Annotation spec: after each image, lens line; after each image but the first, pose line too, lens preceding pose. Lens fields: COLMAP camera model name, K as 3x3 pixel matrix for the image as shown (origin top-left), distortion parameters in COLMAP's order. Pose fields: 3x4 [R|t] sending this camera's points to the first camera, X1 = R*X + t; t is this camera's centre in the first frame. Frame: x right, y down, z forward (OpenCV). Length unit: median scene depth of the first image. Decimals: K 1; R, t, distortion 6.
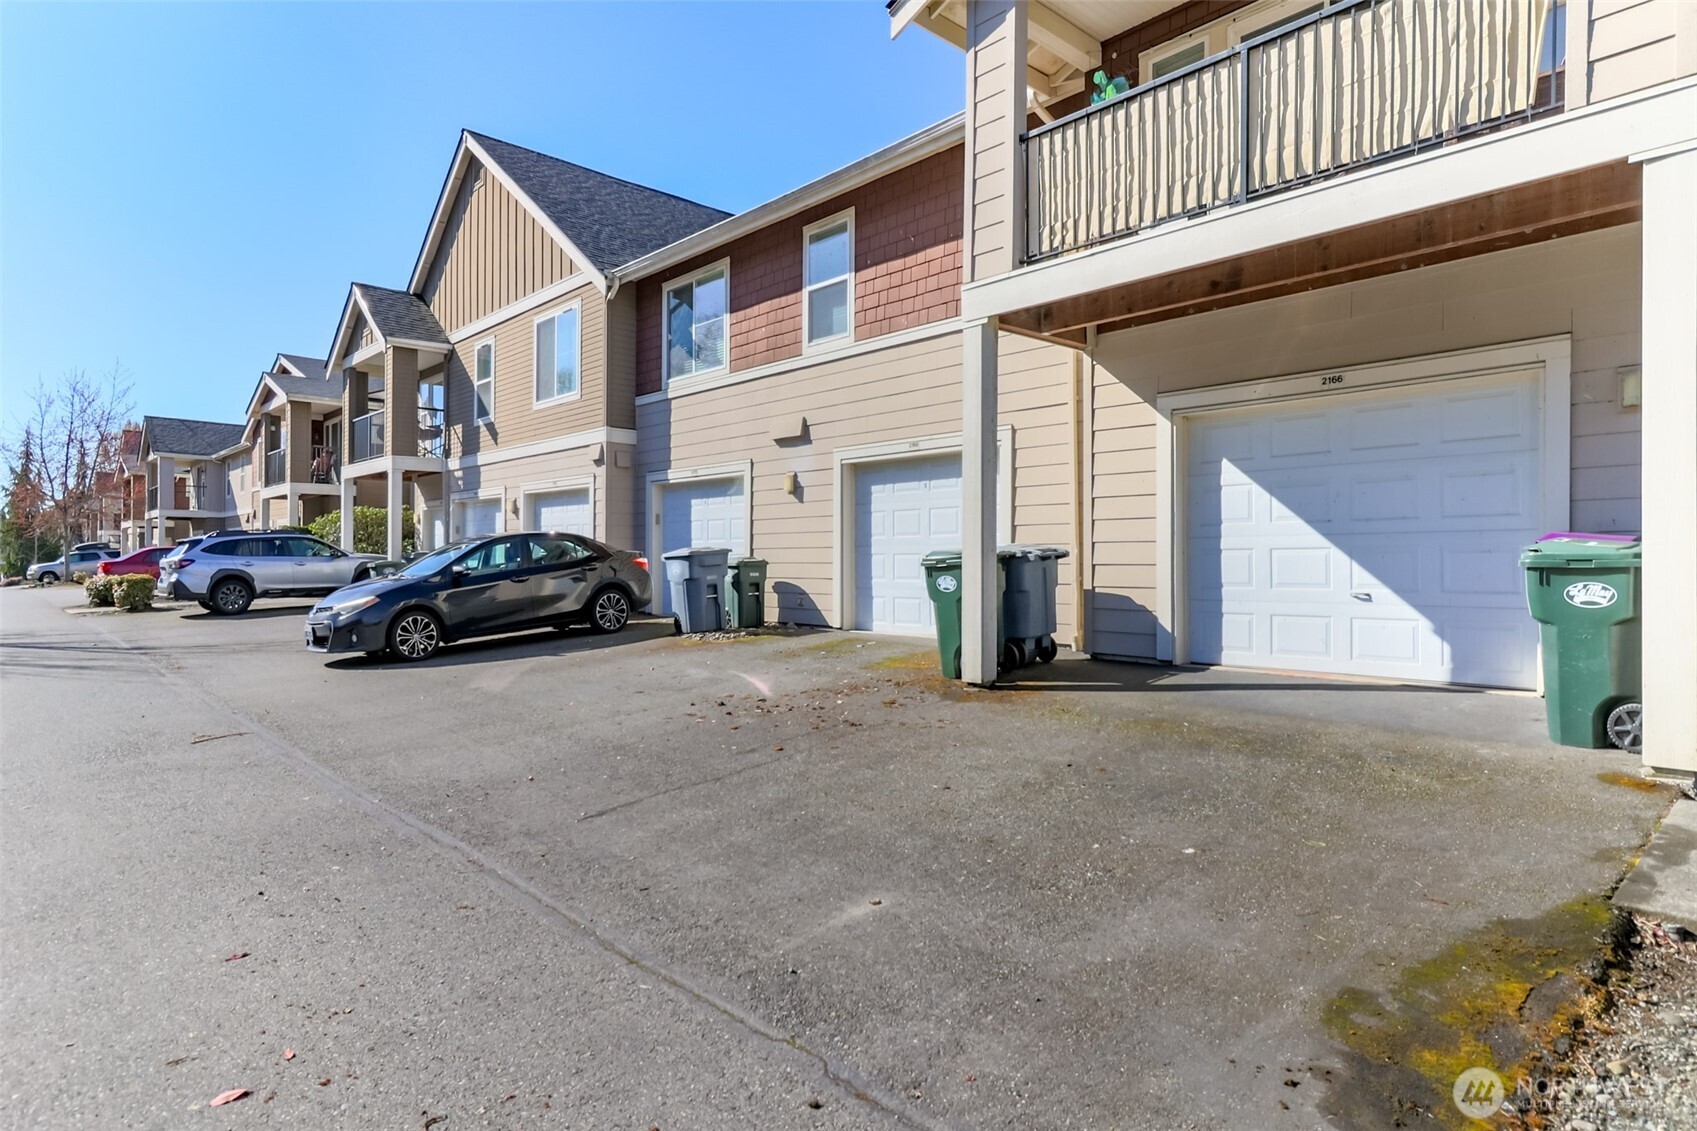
lens RADIAL K [[901.8, 0, 853.3], [0, 901.8, 558.3], [0, 0, 1]] dist [0.013639, 0.000120]
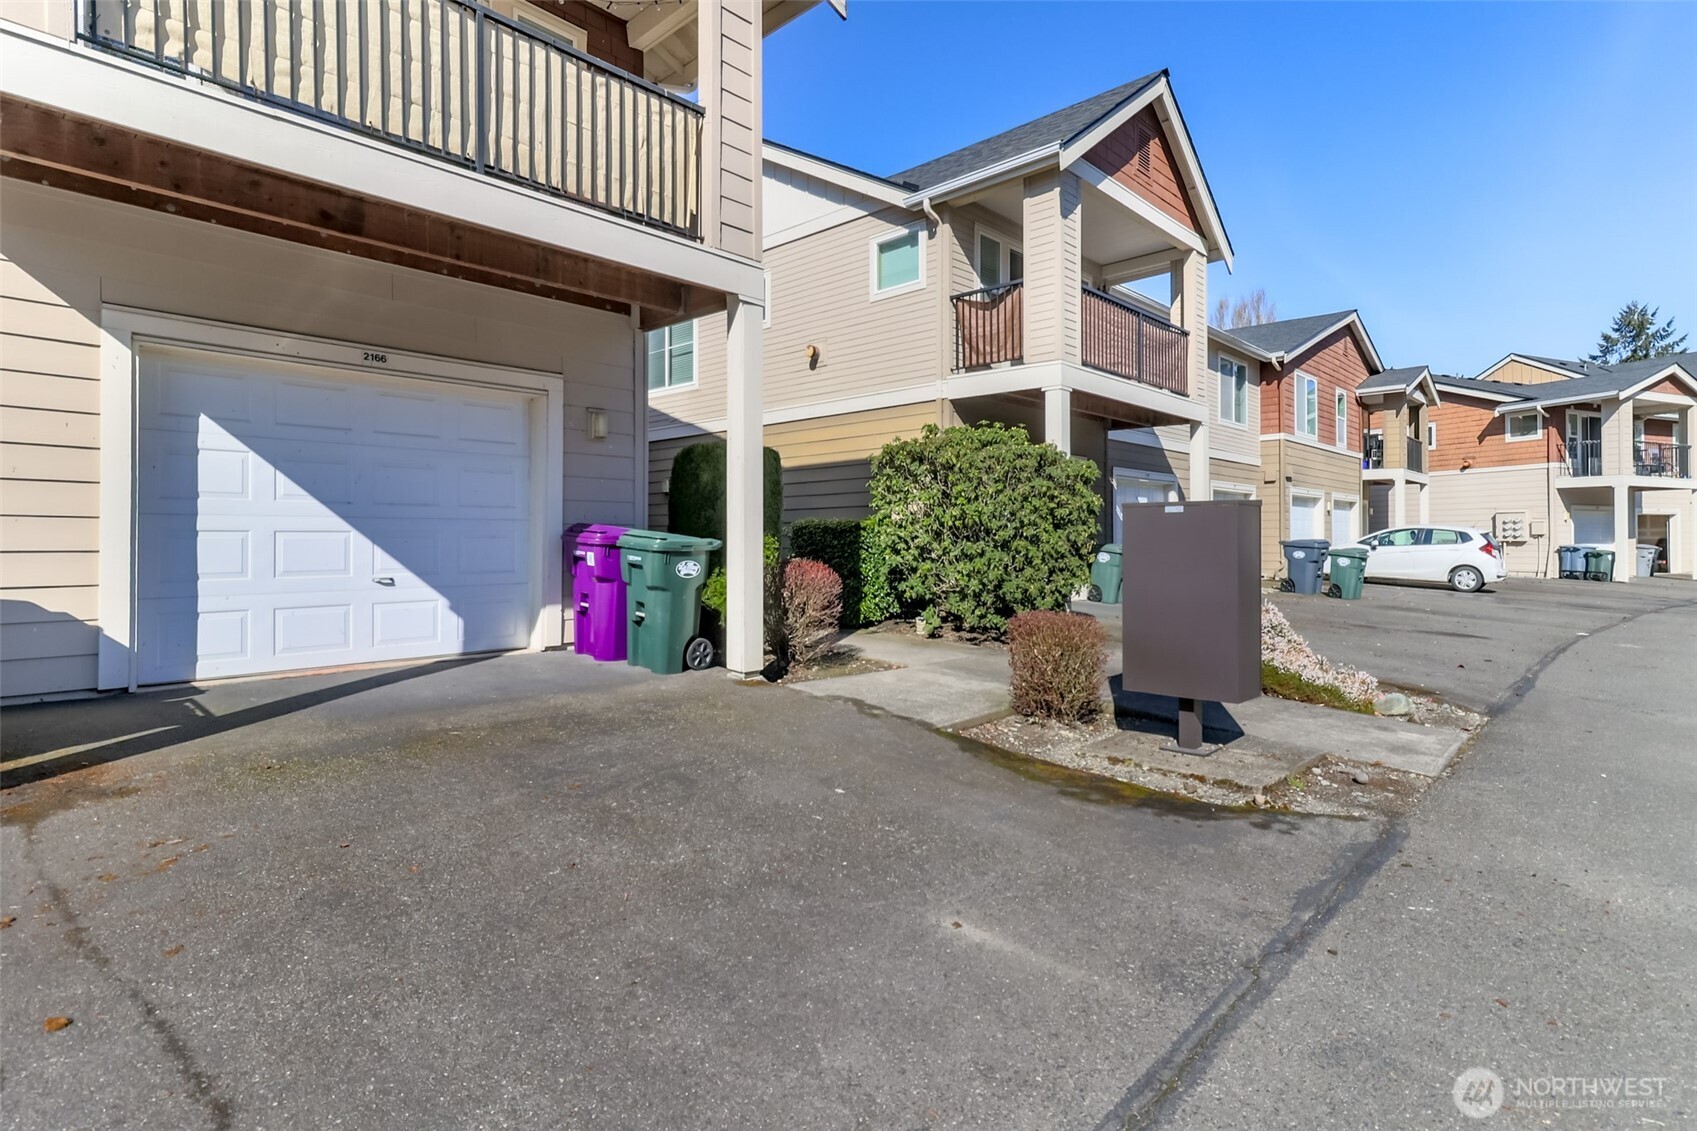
lens RADIAL K [[871.8, 0, 810.0], [0, 871.8, 533.1], [0, 0, 1]] dist [0.025334, 0.000131]
pose [[-0.043959, 0.007318, 0.999007, -0.411928], [-0.007075, 0.999946, -0.007636, -0.006454], [-0.999008, -0.007404, -0.043905, 0.563268]]
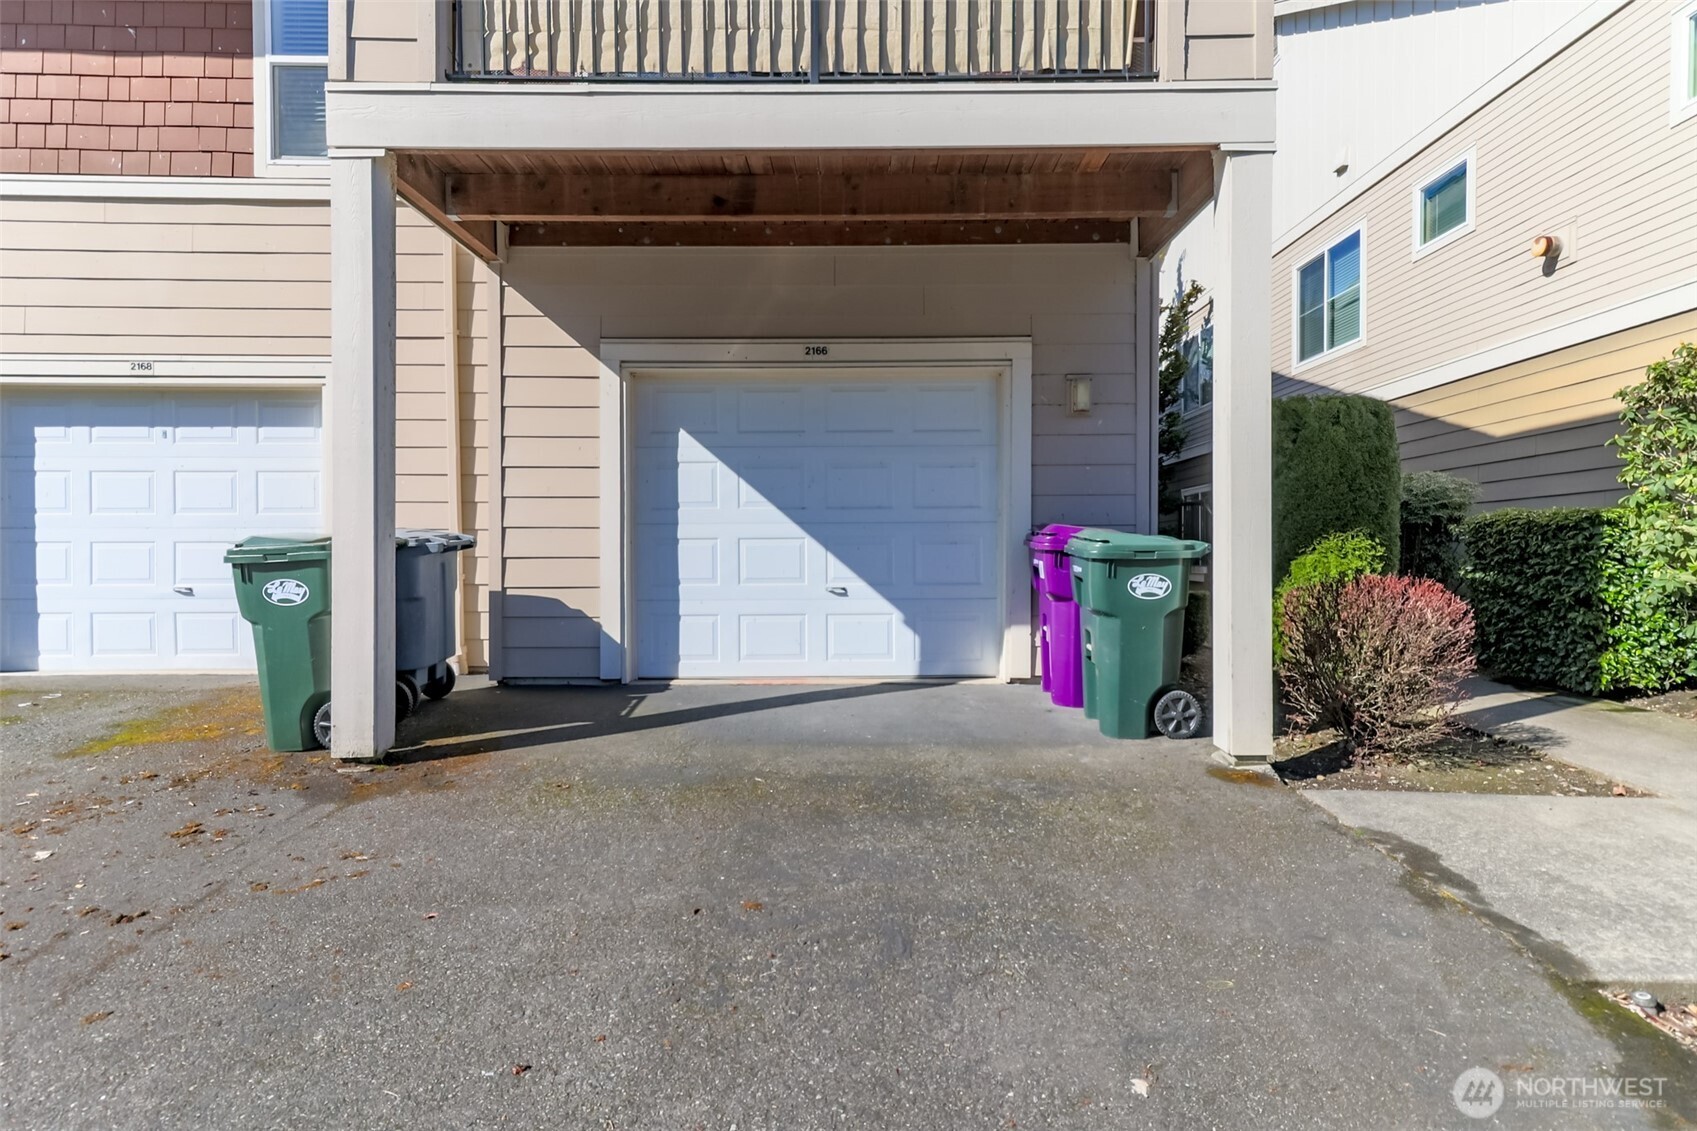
lens RADIAL K [[839.3, 0, 844.0], [0, 839.3, 553.6], [0, 0, 1]] dist [0.024654, 0.000529]
pose [[0.677431, -0.001564, 0.735585, -0.063726], [-0.001203, 0.999994, 0.003234, 0.001167], [-0.735586, -0.003076, 0.677425, 0.404857]]
